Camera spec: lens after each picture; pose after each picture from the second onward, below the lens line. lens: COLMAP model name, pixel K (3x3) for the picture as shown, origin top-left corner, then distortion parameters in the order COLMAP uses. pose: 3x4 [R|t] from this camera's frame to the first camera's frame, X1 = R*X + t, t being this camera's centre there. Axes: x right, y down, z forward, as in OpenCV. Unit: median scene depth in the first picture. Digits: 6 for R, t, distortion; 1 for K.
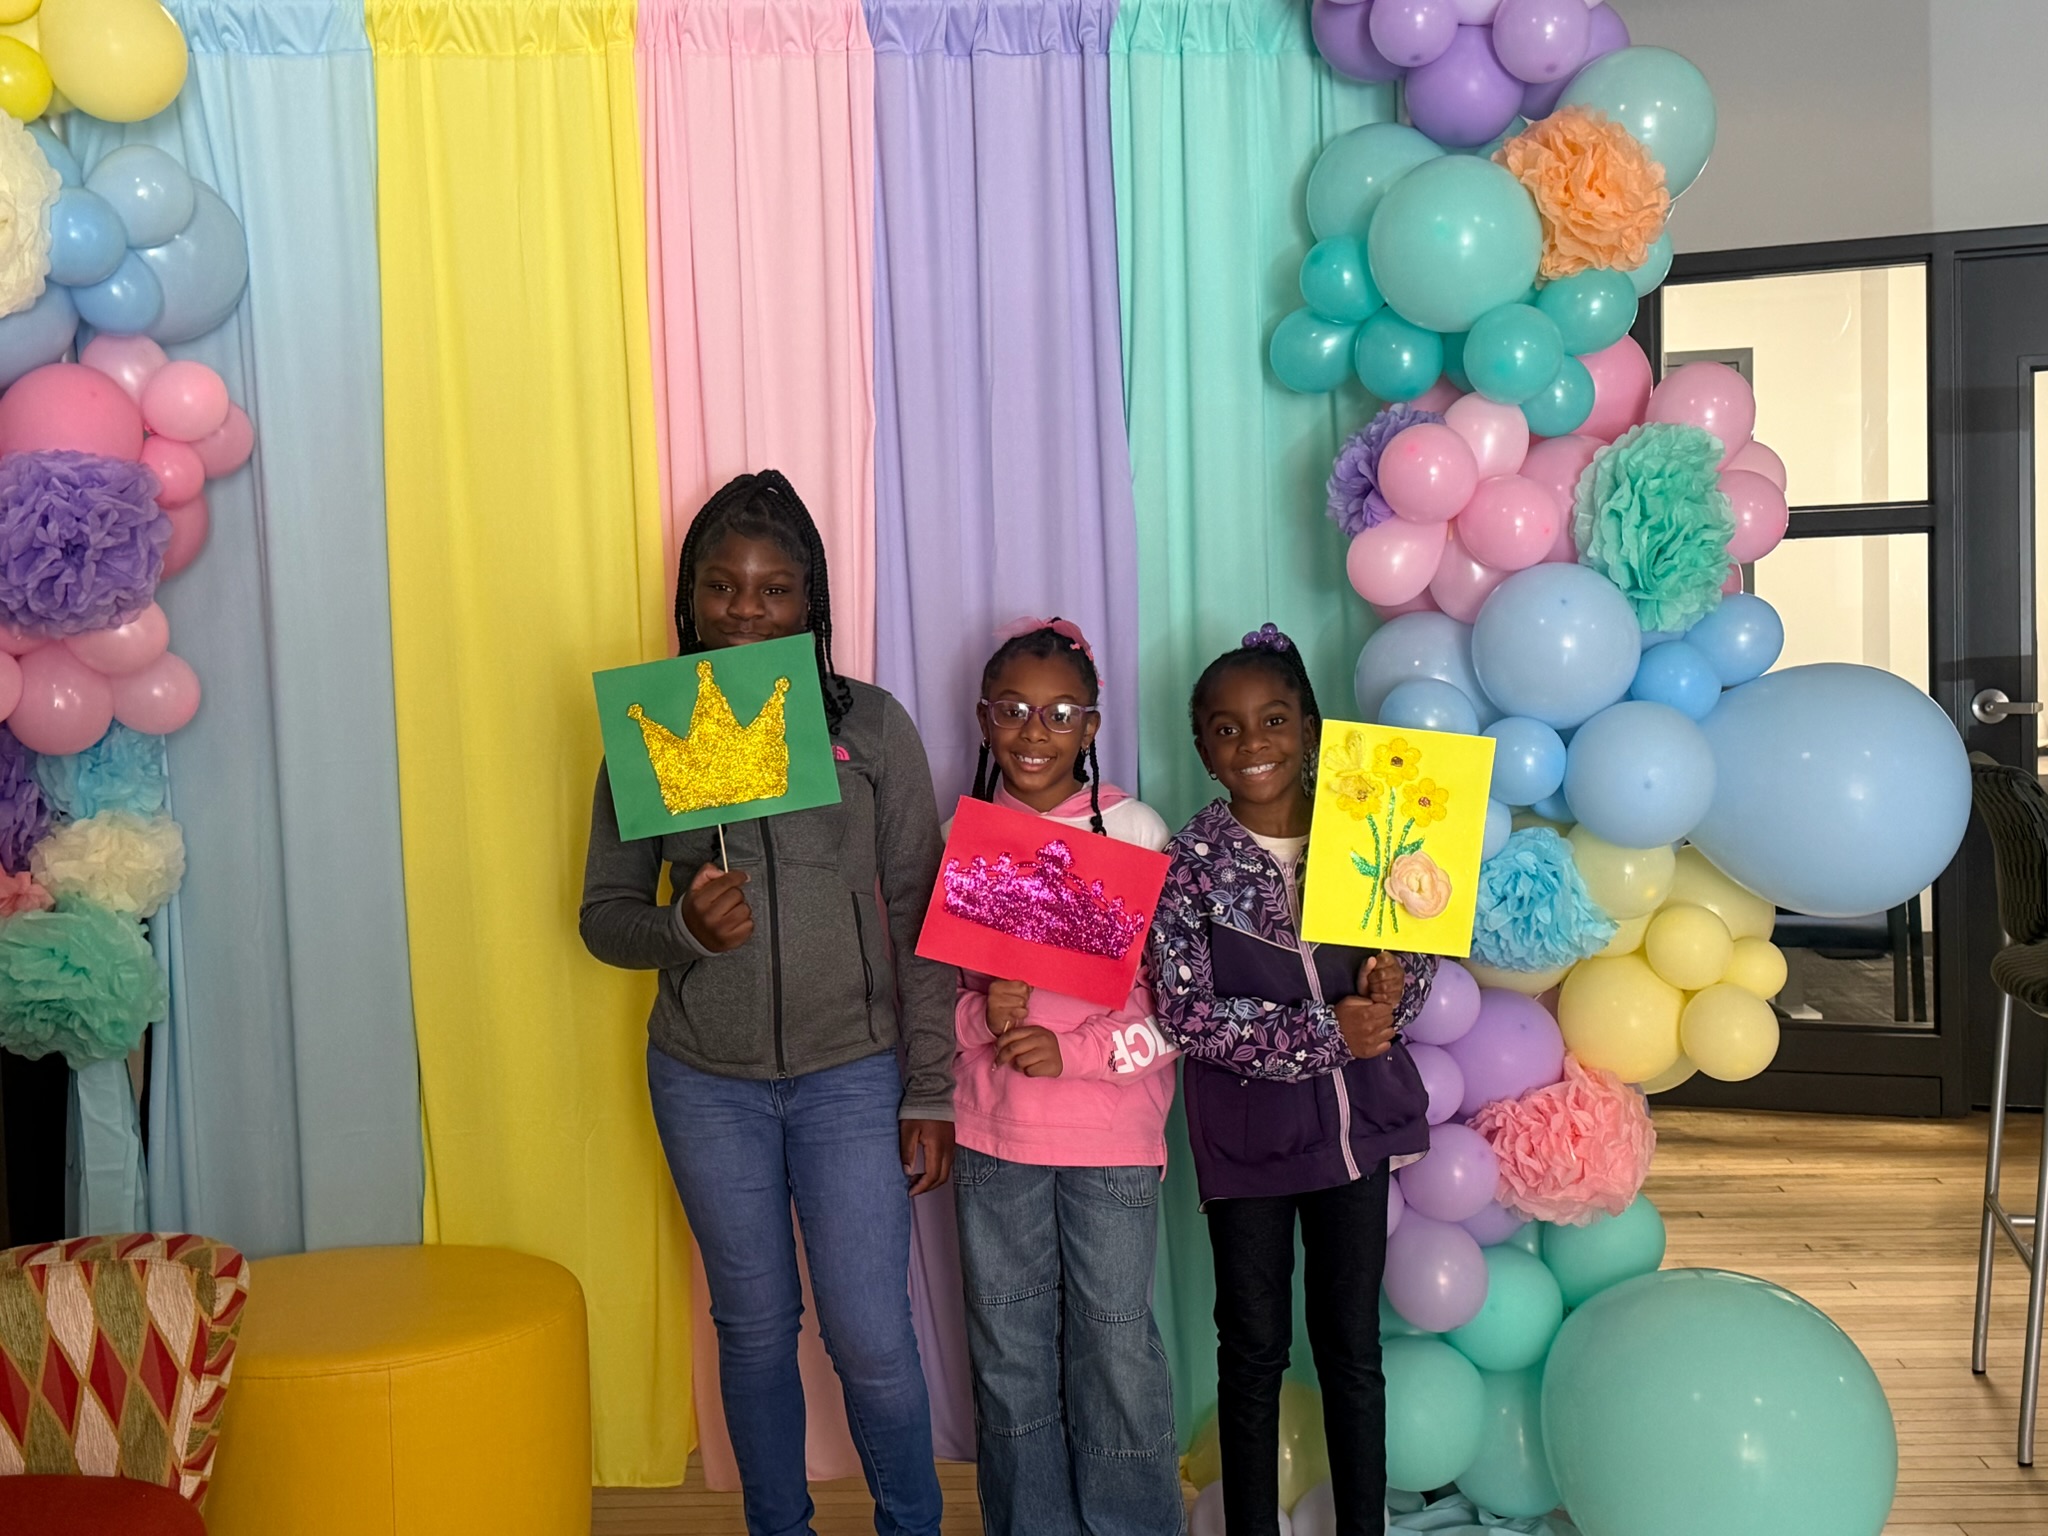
lens RADIAL K [[2604.1, 0, 1028.7], [0, 2604.1, 759.9], [0, 0, 1]] dist [0.036007, 0.000000]
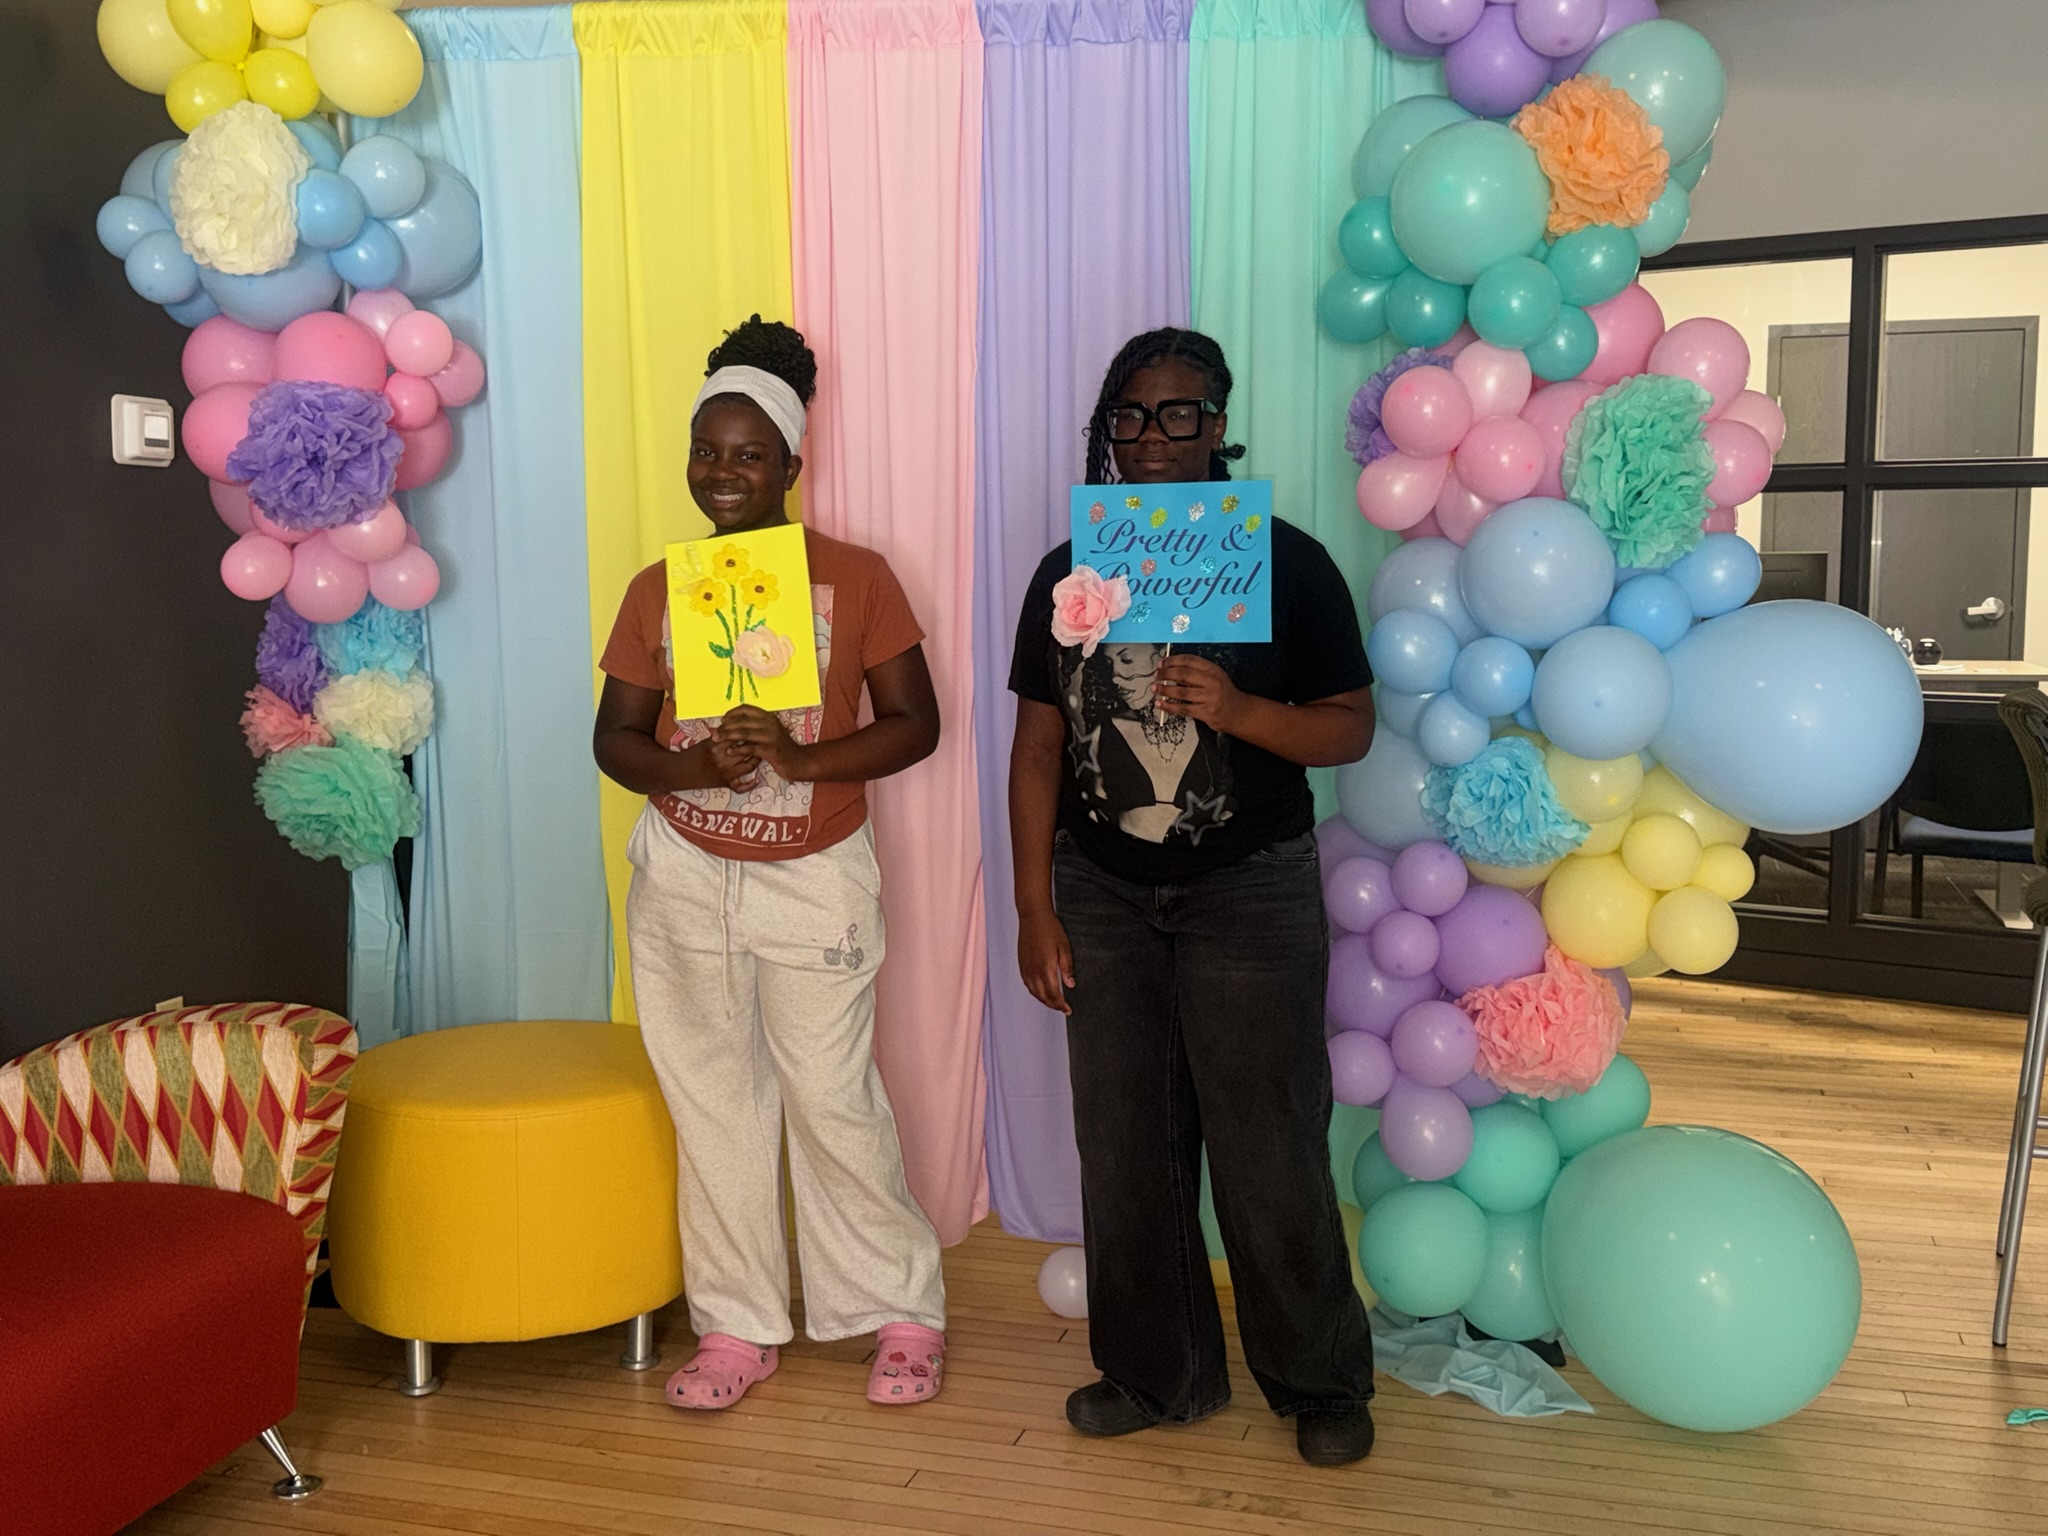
lens RADIAL K [[2111.1, 0, 1032.4], [0, 2111.1, 754.7], [0, 0, 1]] dist [-0.018663, 0.000000]
pose [[0.971761, 0.050033, -0.230602, 0.203010], [-0.038903, 0.997859, 0.052567, -0.005518], [0.232739, -0.042111, 0.971627, 0.086384]]
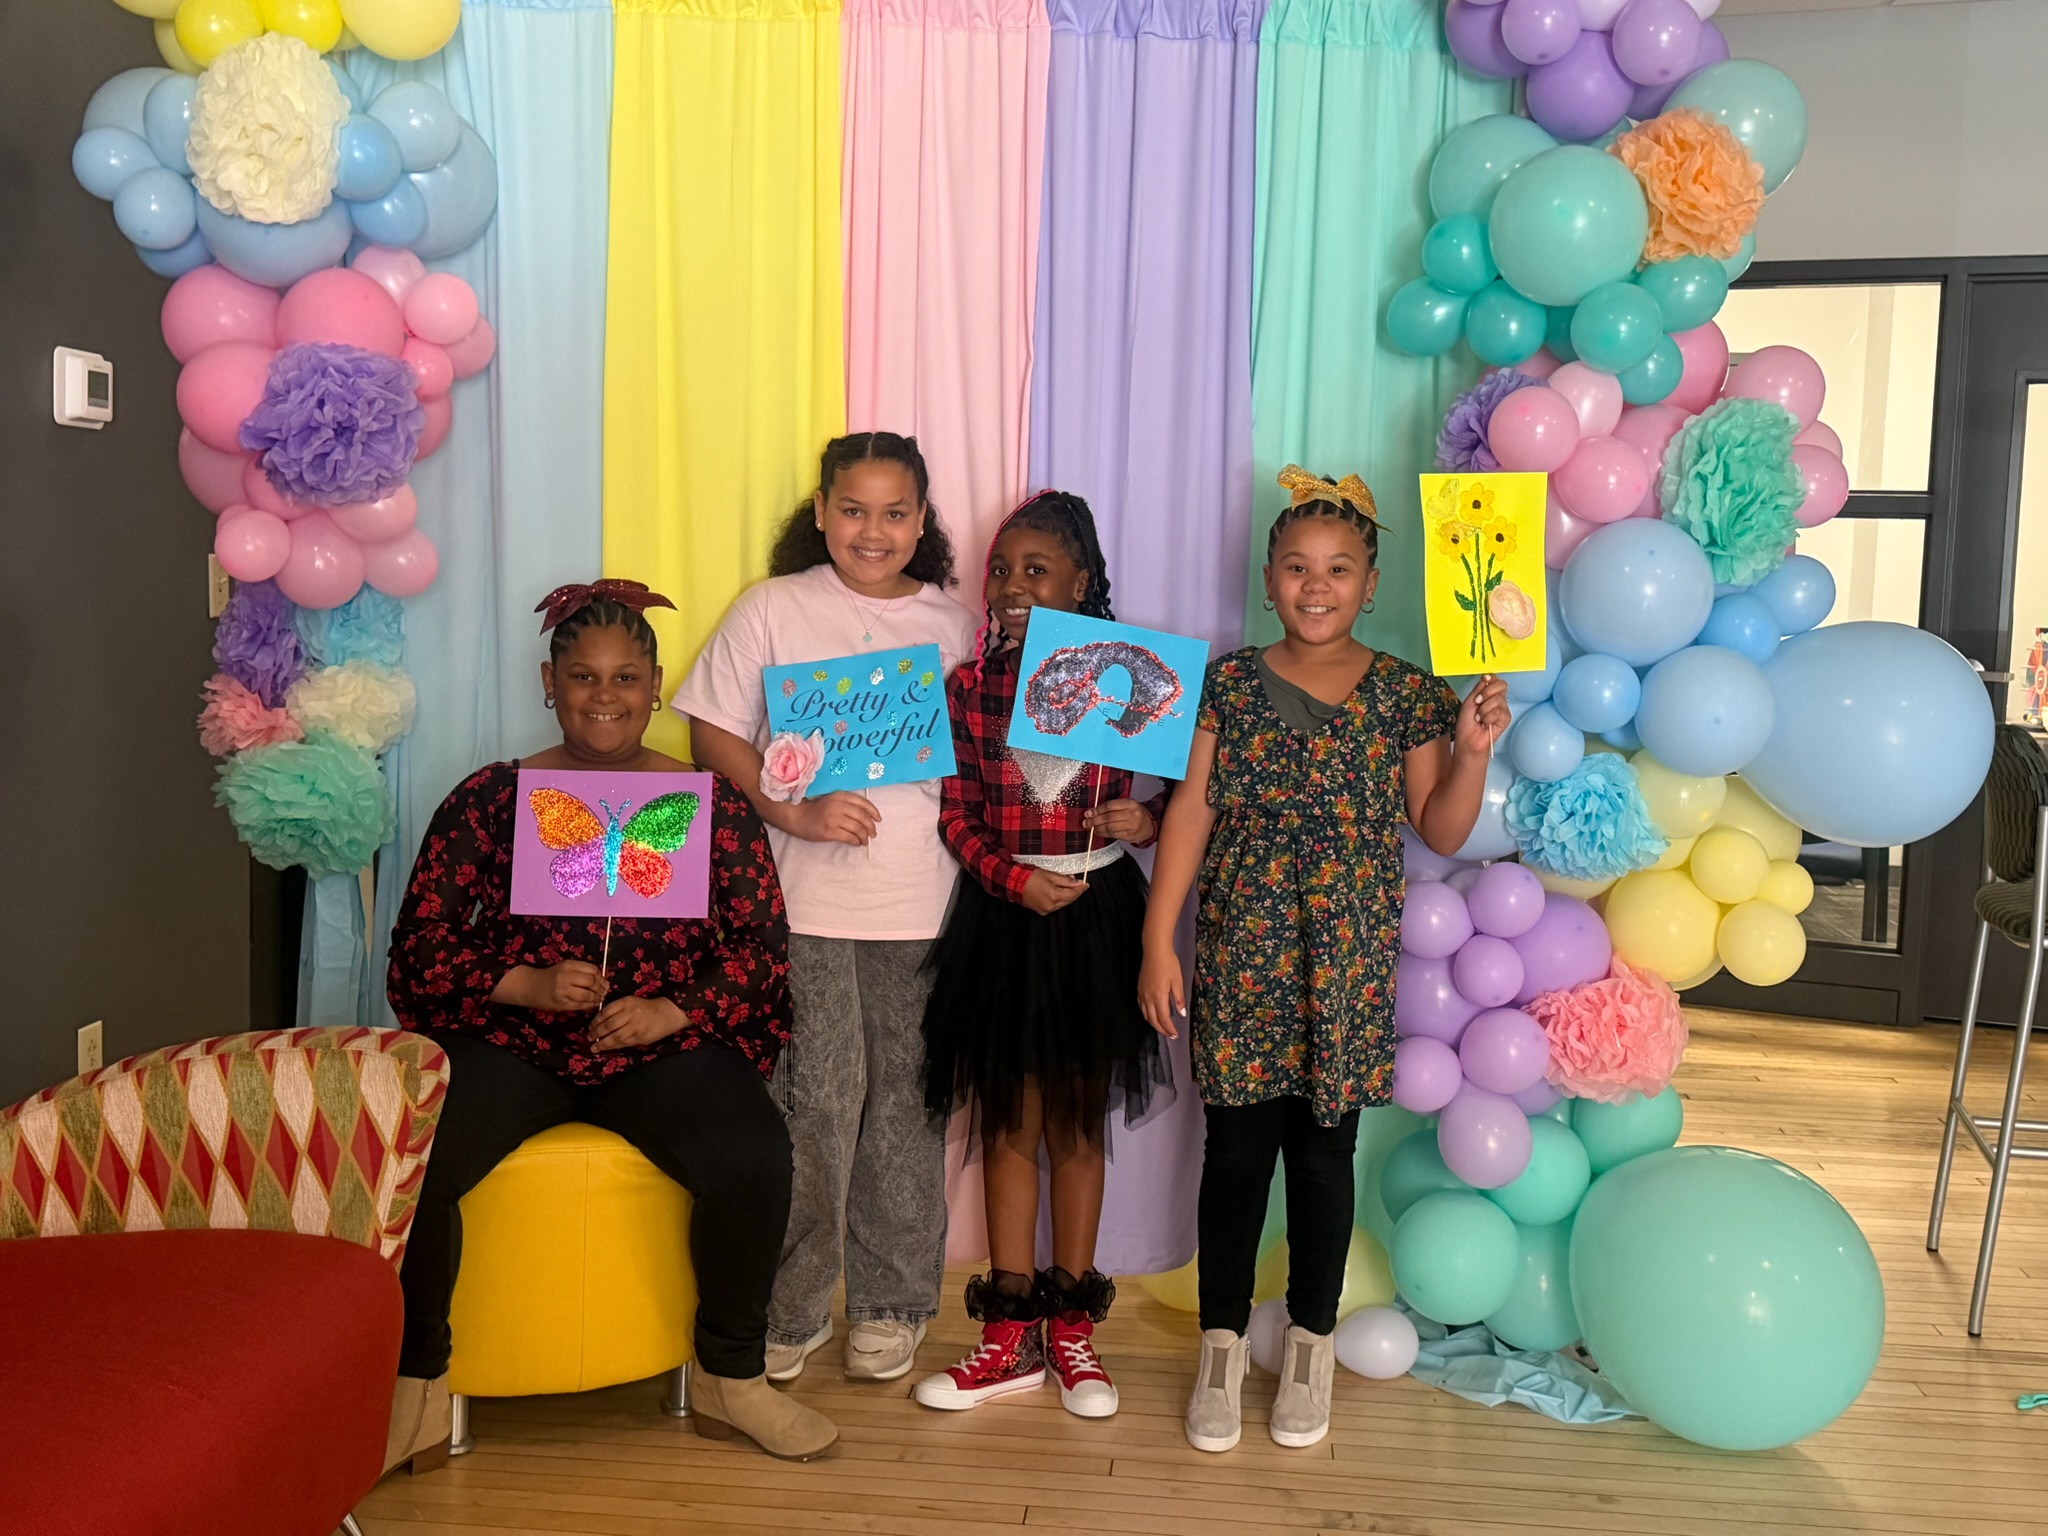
lens RADIAL K [[2155.5, 0, 1023.7], [0, 2155.5, 739.5], [0, 0, 1]] dist [-0.017713, 0.000000]
pose [[0.997007, 0.062675, -0.045265, -0.011866], [-0.061240, 0.997597, 0.032416, 0.005732], [0.047188, -0.029547, 0.998449, 0.064714]]
